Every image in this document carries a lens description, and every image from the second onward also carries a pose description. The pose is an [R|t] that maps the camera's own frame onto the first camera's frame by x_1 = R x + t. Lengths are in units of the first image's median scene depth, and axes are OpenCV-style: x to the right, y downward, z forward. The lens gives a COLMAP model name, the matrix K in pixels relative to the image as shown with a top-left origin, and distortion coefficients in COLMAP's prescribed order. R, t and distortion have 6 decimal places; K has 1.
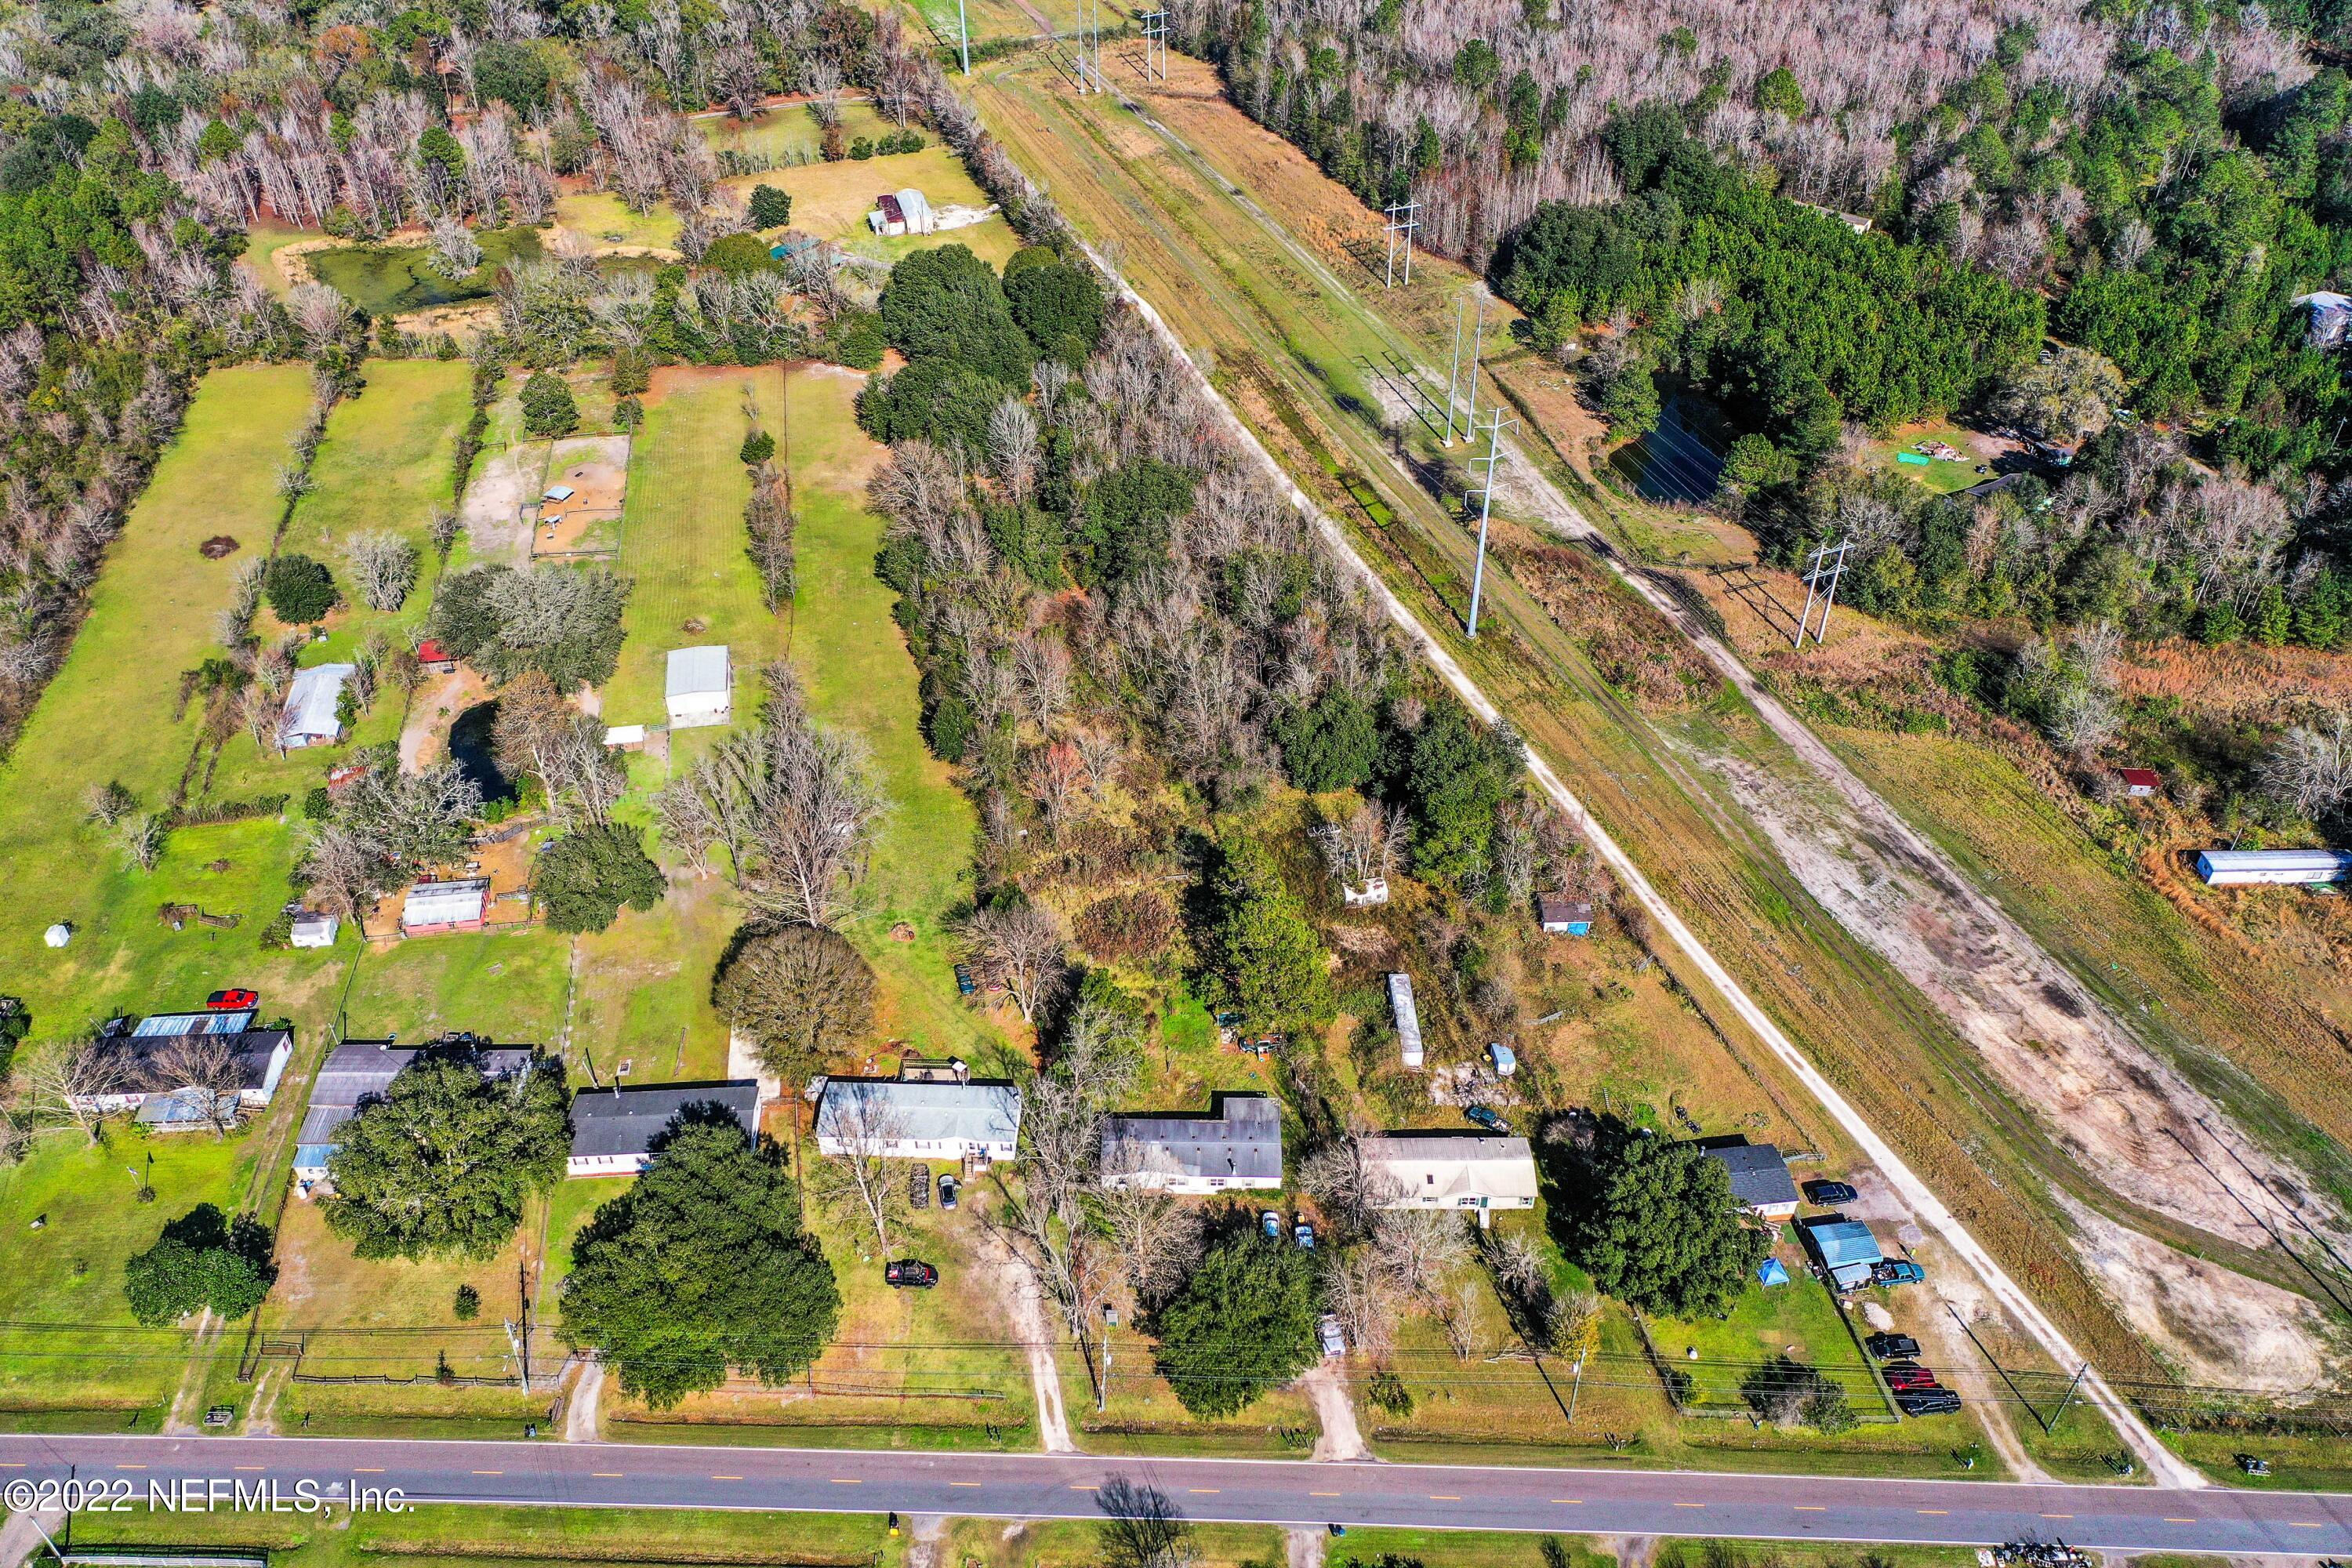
lens RADIAL K [[1866.9, 0, 1174.6], [0, 1866.9, 776.6], [0, 0, 1]] dist [0.017234, 0.005696]
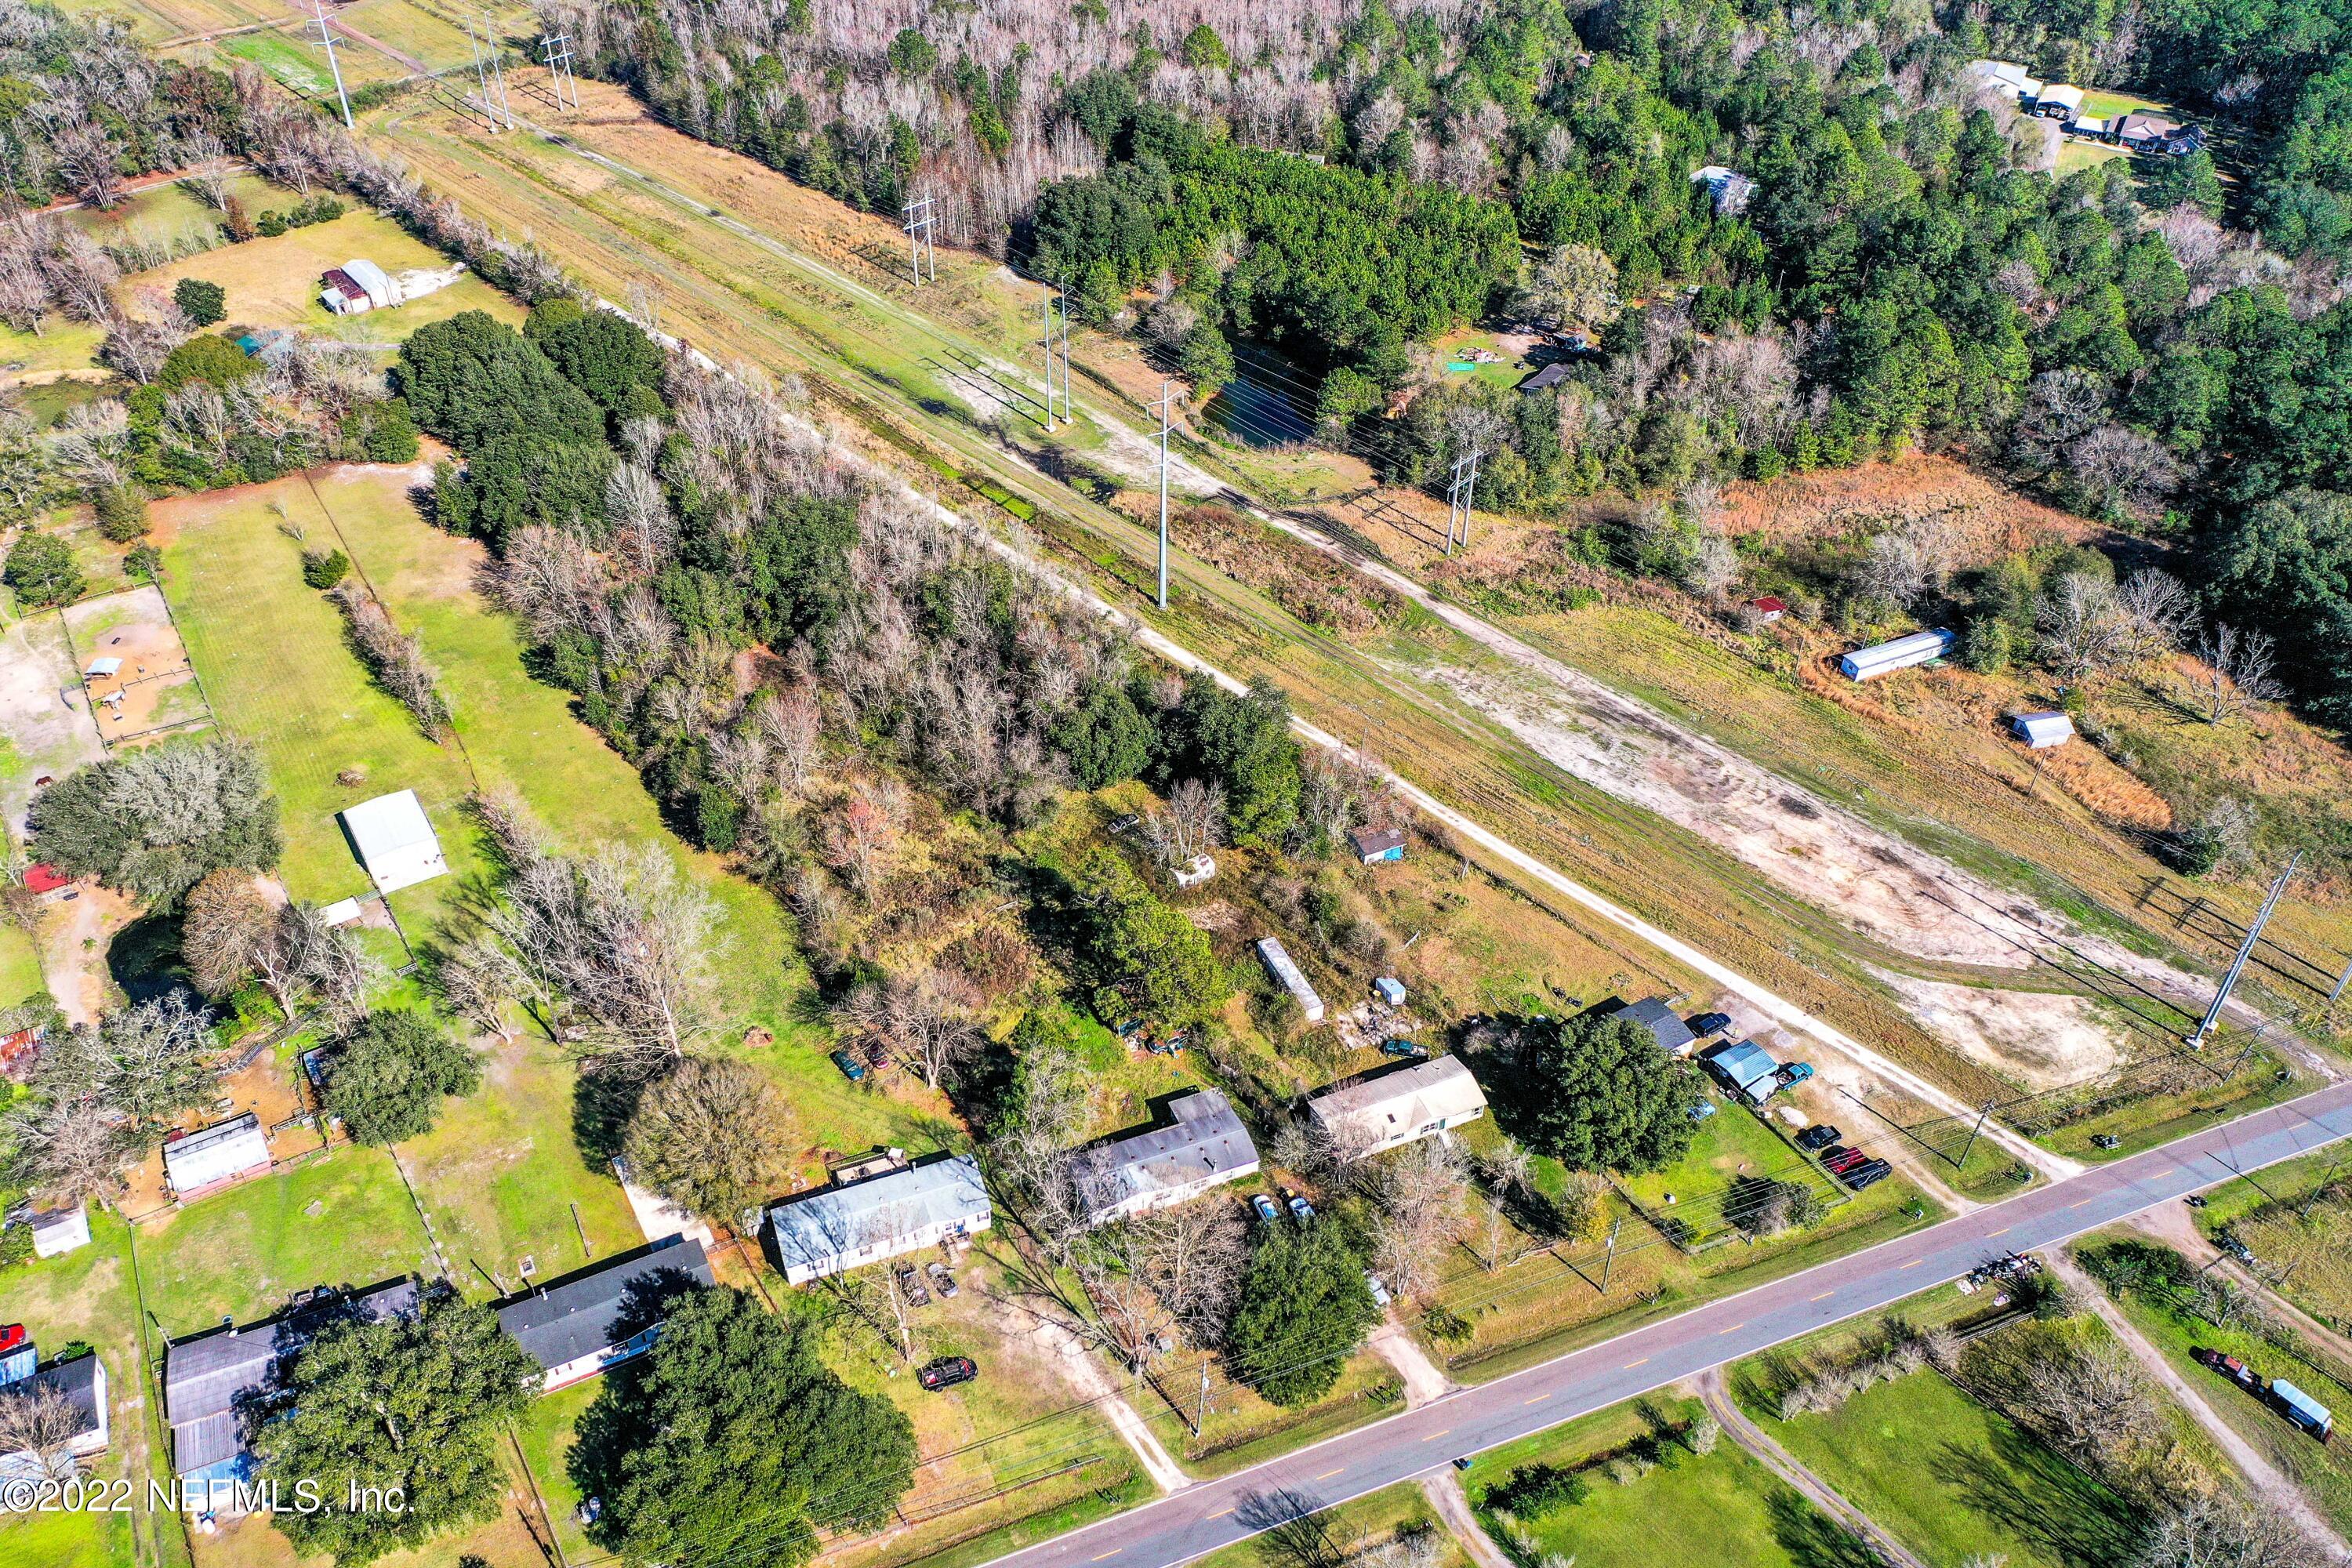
lens RADIAL K [[1866.9, 0, 1174.6], [0, 1866.9, 776.6], [0, 0, 1]] dist [0.017234, 0.005696]
pose [[0.919894, -0.235726, 0.313413, -0.216820], [0.233272, 0.971328, 0.045886, -0.037670], [-0.315243, 0.030900, 0.948508, 0.042118]]
